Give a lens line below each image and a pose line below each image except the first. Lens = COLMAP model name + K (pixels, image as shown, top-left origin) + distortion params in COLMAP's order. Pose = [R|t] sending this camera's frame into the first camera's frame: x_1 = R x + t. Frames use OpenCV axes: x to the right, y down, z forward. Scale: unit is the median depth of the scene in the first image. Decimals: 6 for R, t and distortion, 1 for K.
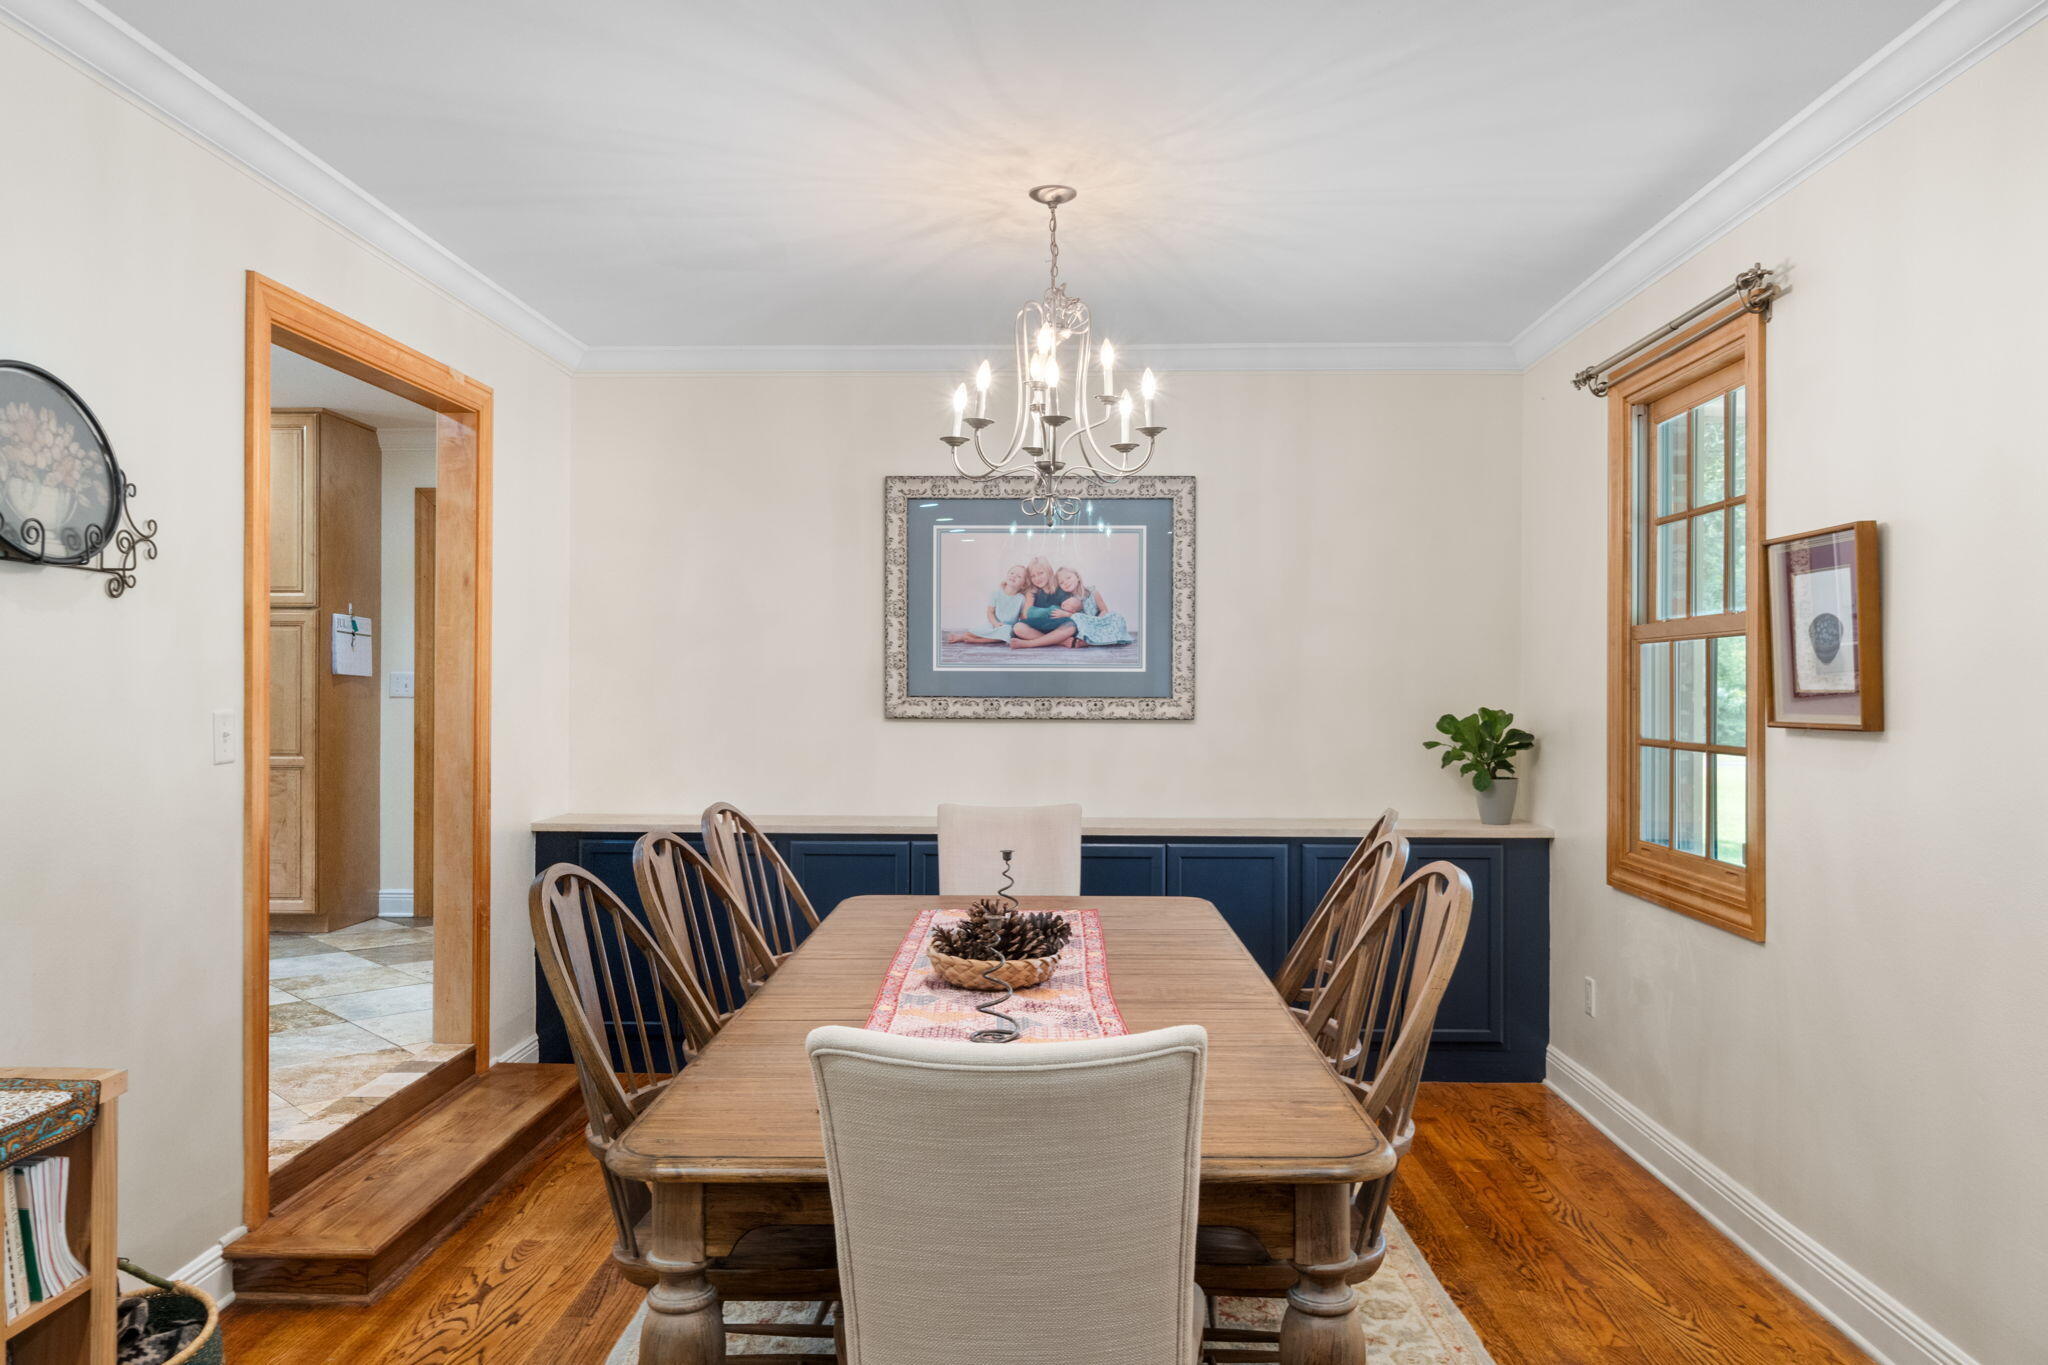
lens RADIAL K [[997.4, 0, 1029.5], [0, 997.4, 678.2], [0, 0, 1]] dist [-0.001327, 0.000069]
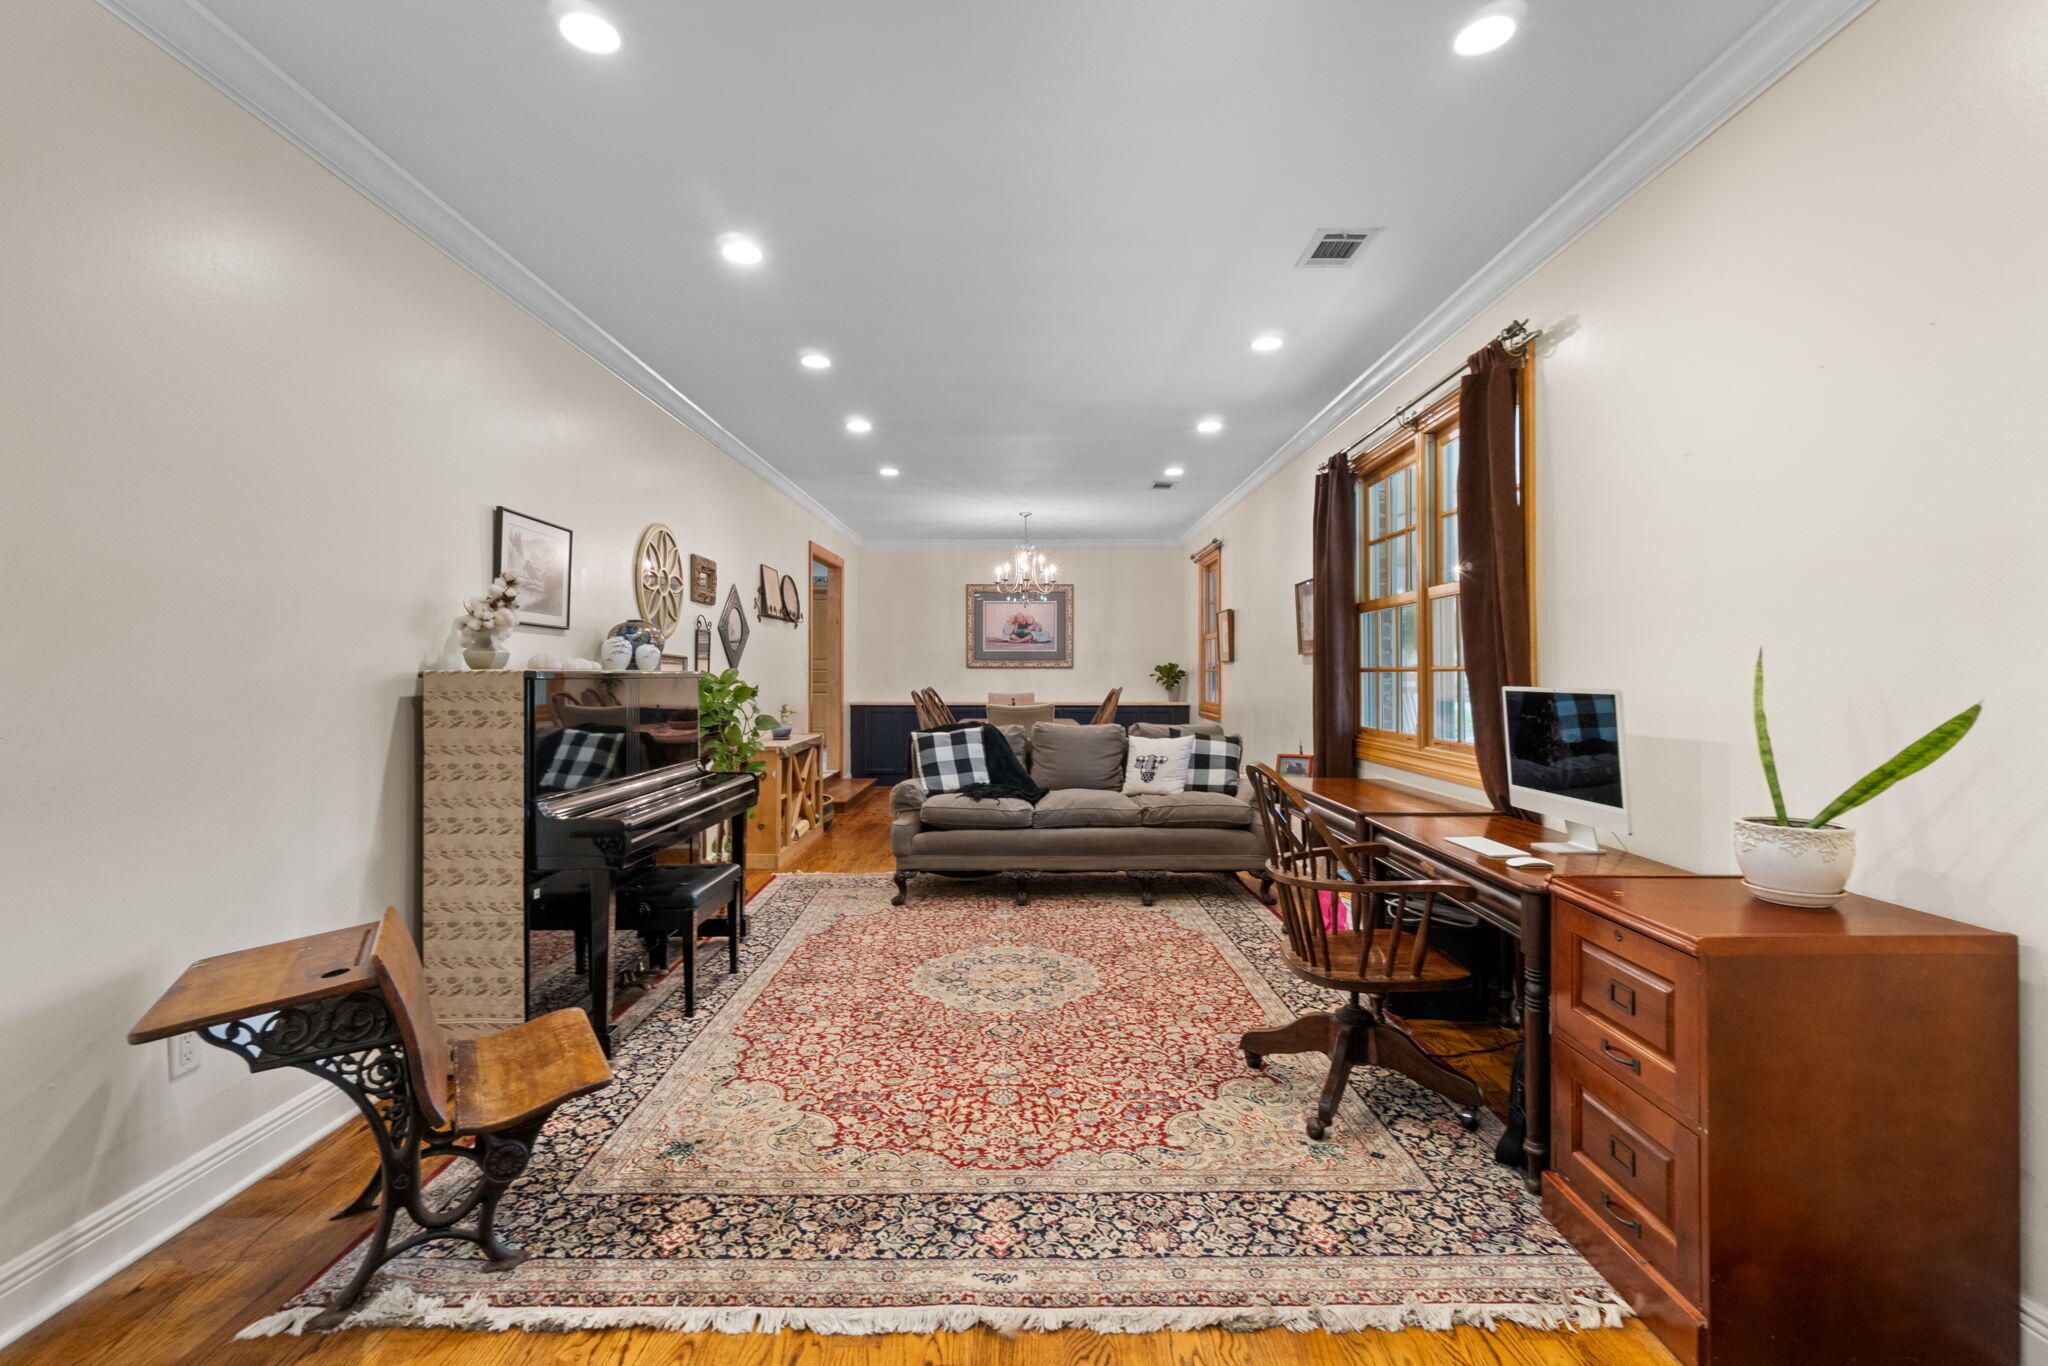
lens RADIAL K [[920.2, 0, 1024.8], [0, 920.2, 672.8], [0, 0, 1]] dist [-0.000846, -0.000216]
pose [[0.999196, -0.004338, 0.039862, -0.085813], [0.004495, 0.999983, -0.003836, 0.068241], [-0.039845, 0.004012, 0.999198, -1.727992]]
